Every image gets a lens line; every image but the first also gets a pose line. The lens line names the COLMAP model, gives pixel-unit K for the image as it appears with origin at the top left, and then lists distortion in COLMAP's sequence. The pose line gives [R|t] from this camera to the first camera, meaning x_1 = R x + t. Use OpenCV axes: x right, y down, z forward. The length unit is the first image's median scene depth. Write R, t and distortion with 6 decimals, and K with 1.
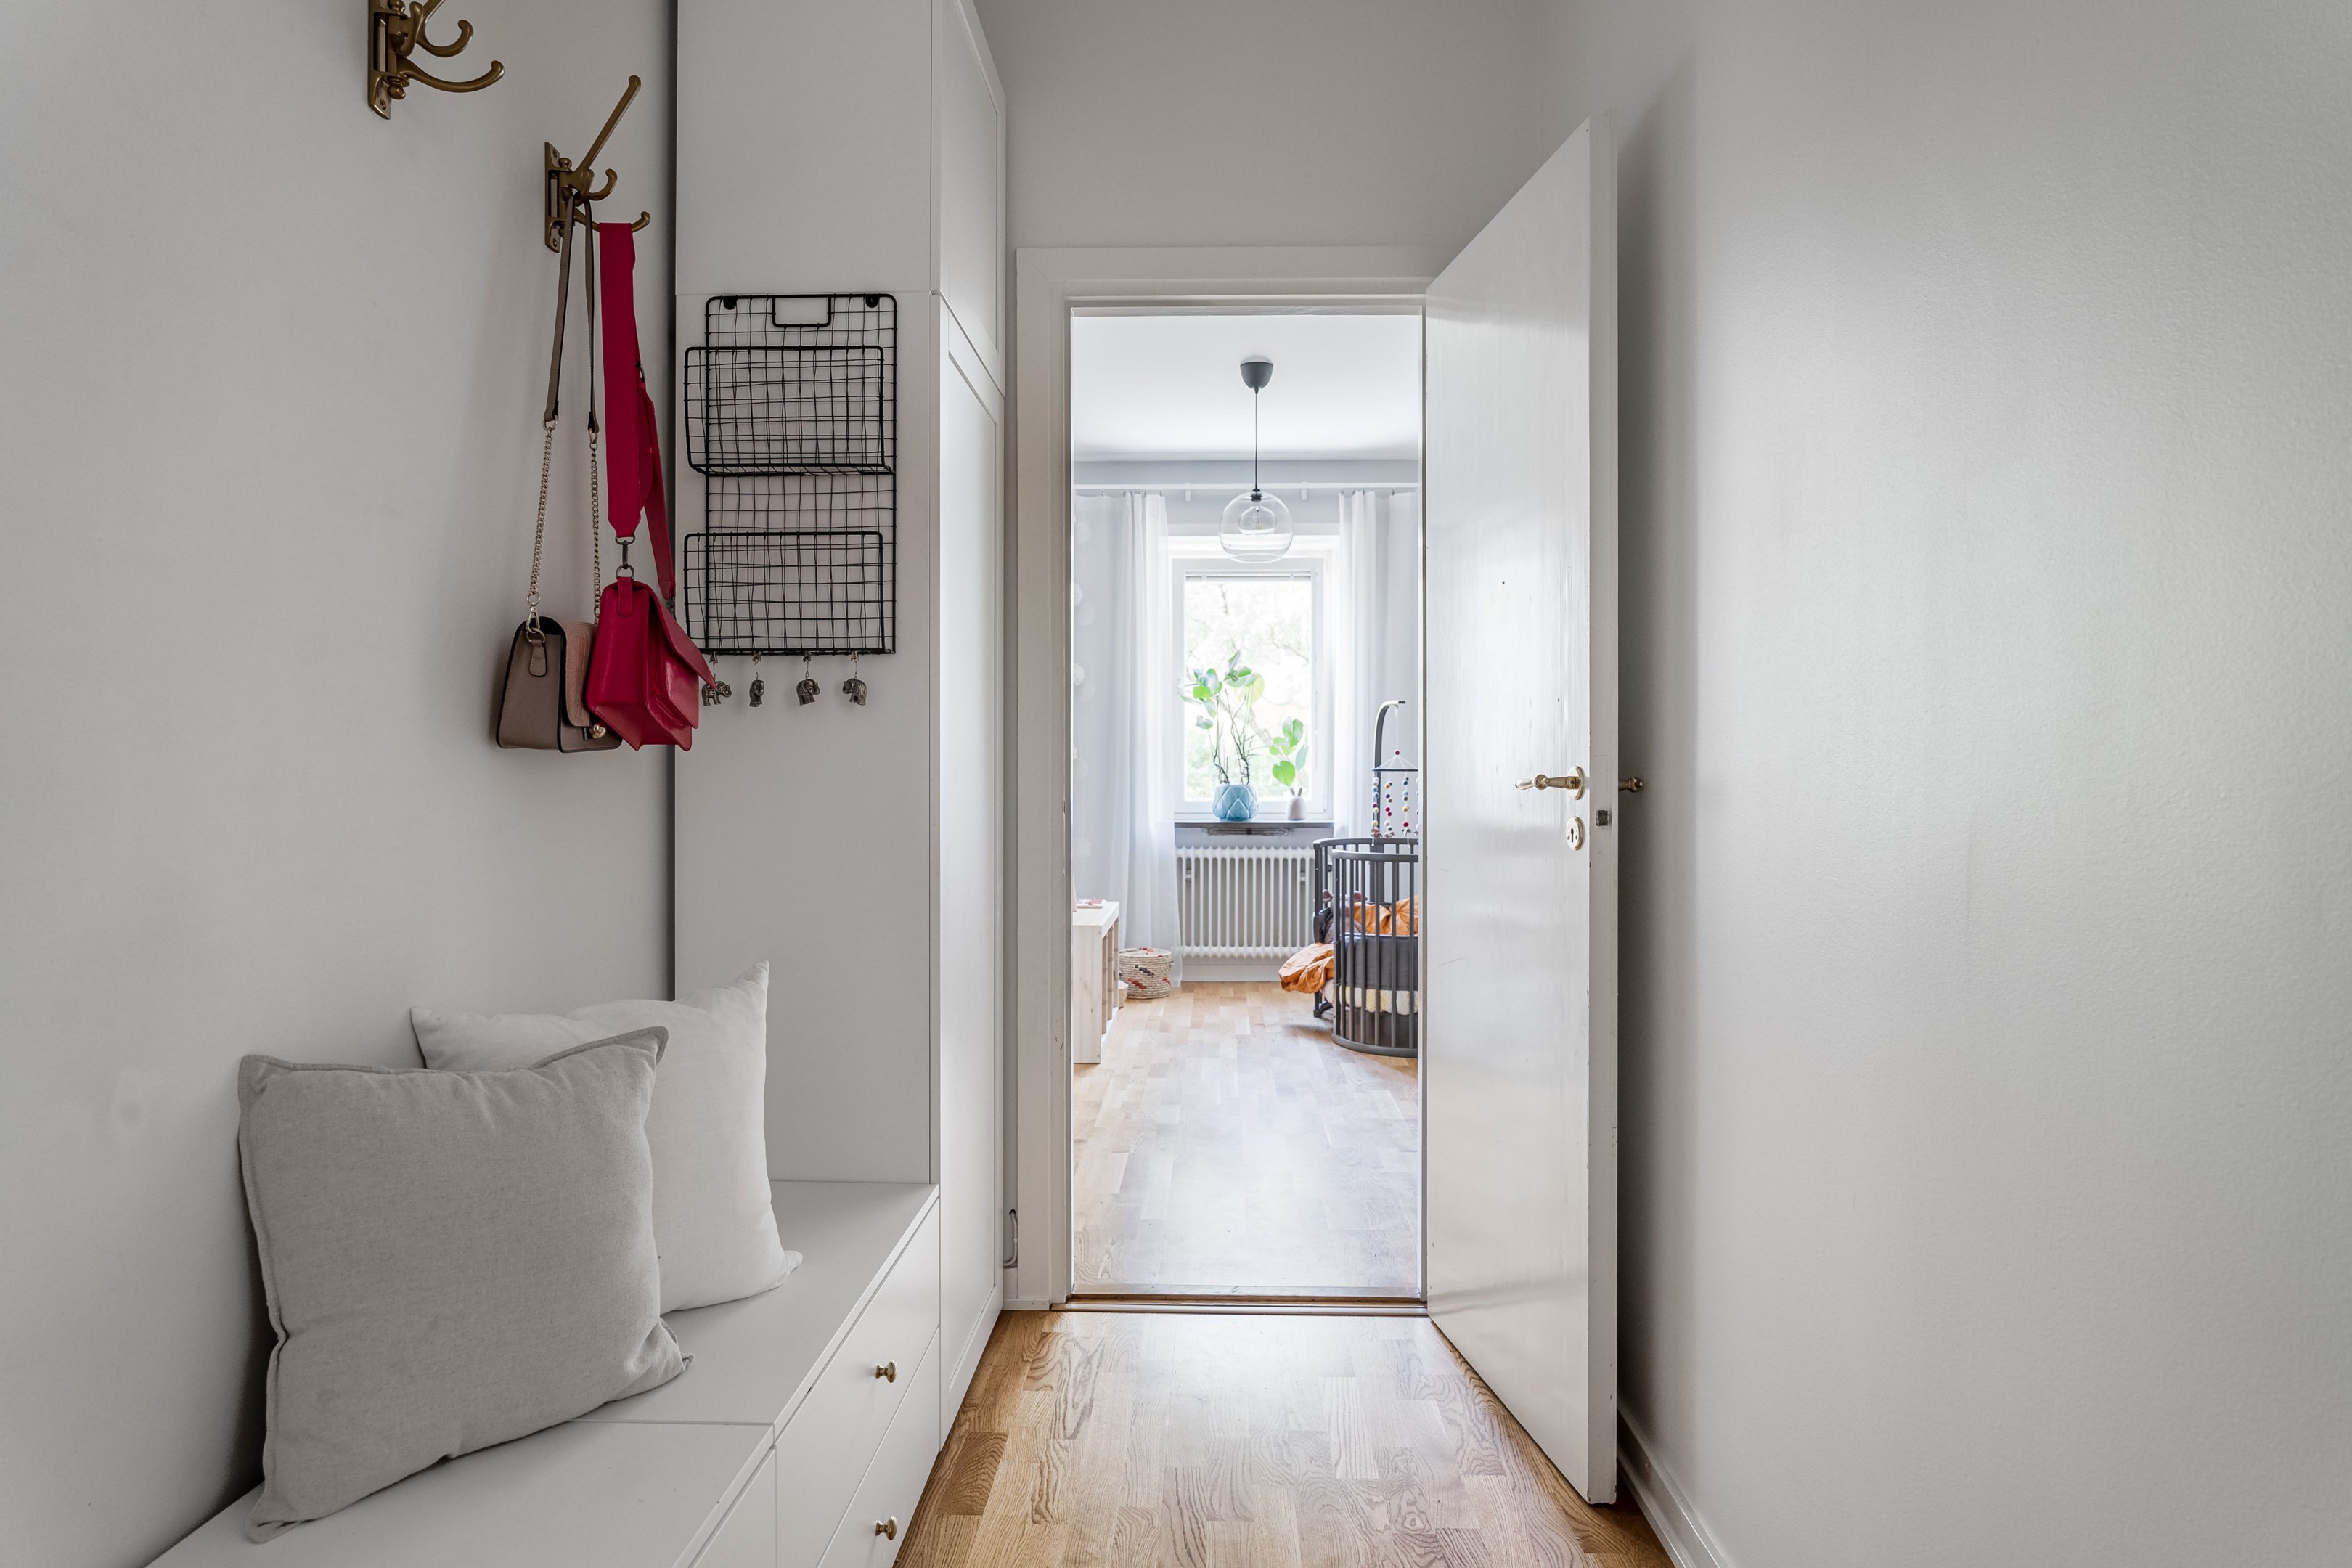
lens RADIAL K [[1412.5, 0, 1177.7], [0, 1412.5, 792.3], [0, 0, 1]] dist [-0.004394, -0.000029]
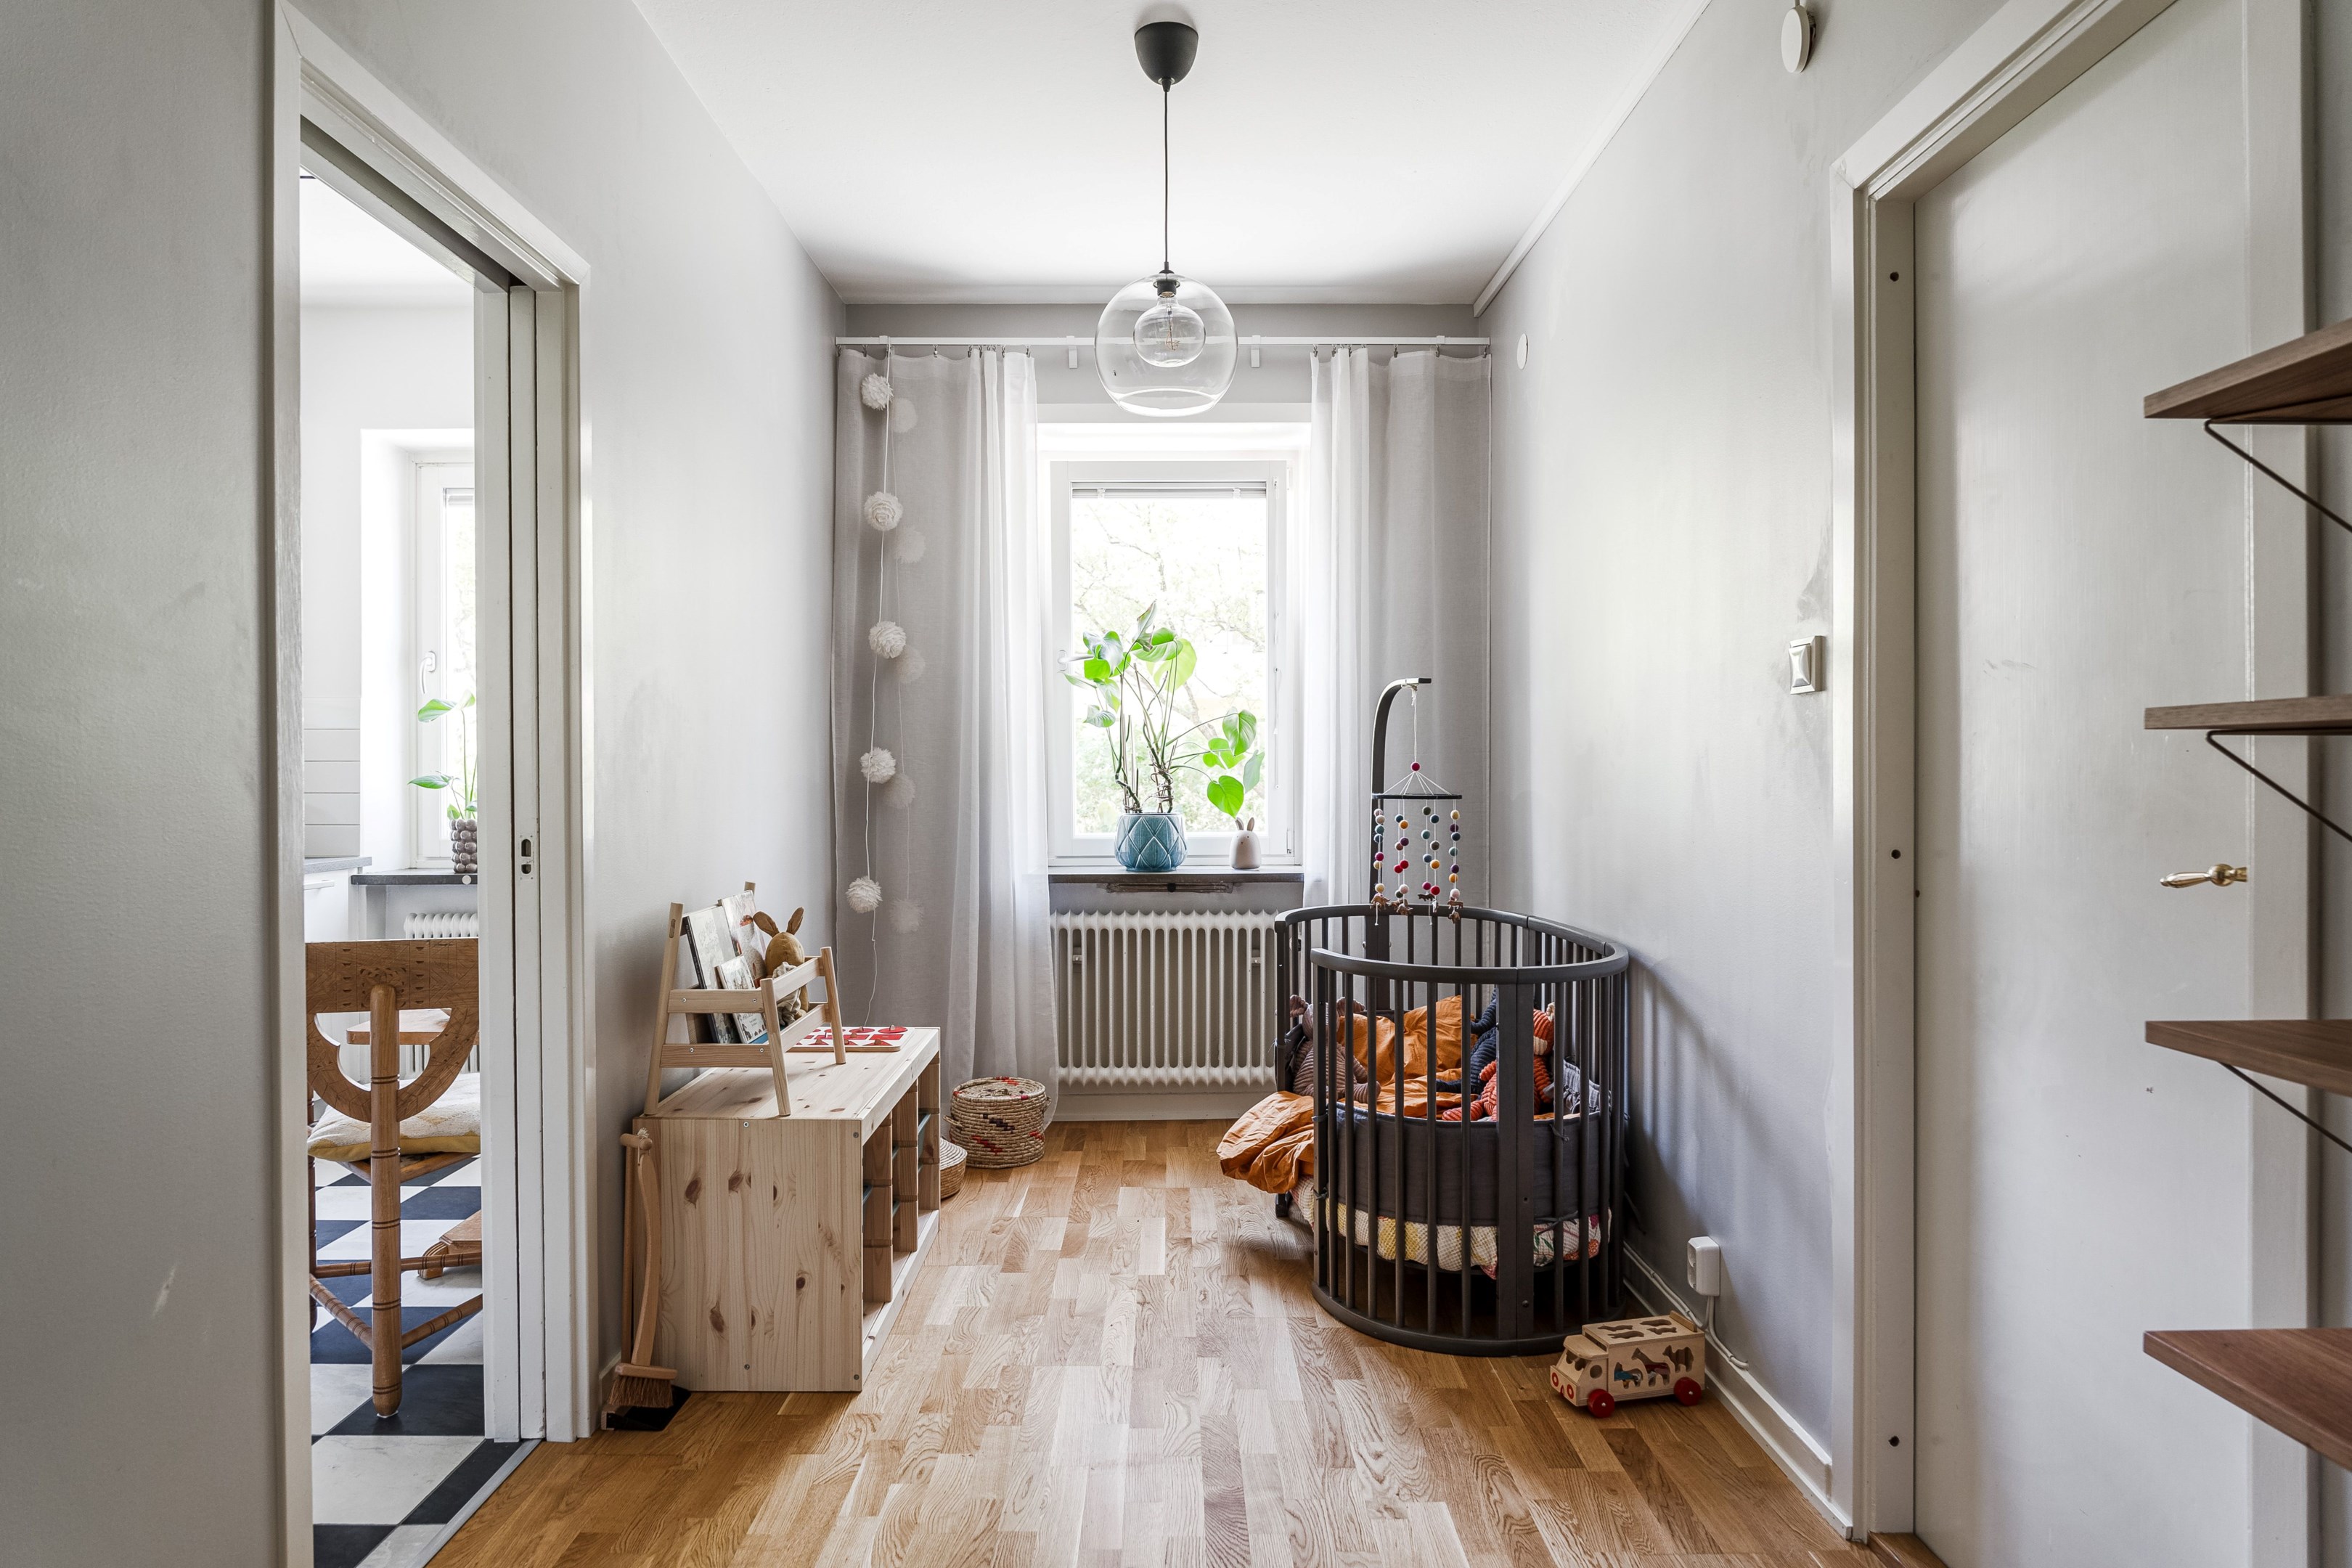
lens RADIAL K [[1396.8, 0, 1171.8], [0, 1396.8, 777.8], [0, 0, 1]] dist [-0.028594, -0.001193]
pose [[0.999488, -0.003714, 0.031773, 0.030989], [0.003885, 0.999978, -0.005314, -0.018474], [-0.031752, 0.005434, 0.999481, 0.372263]]
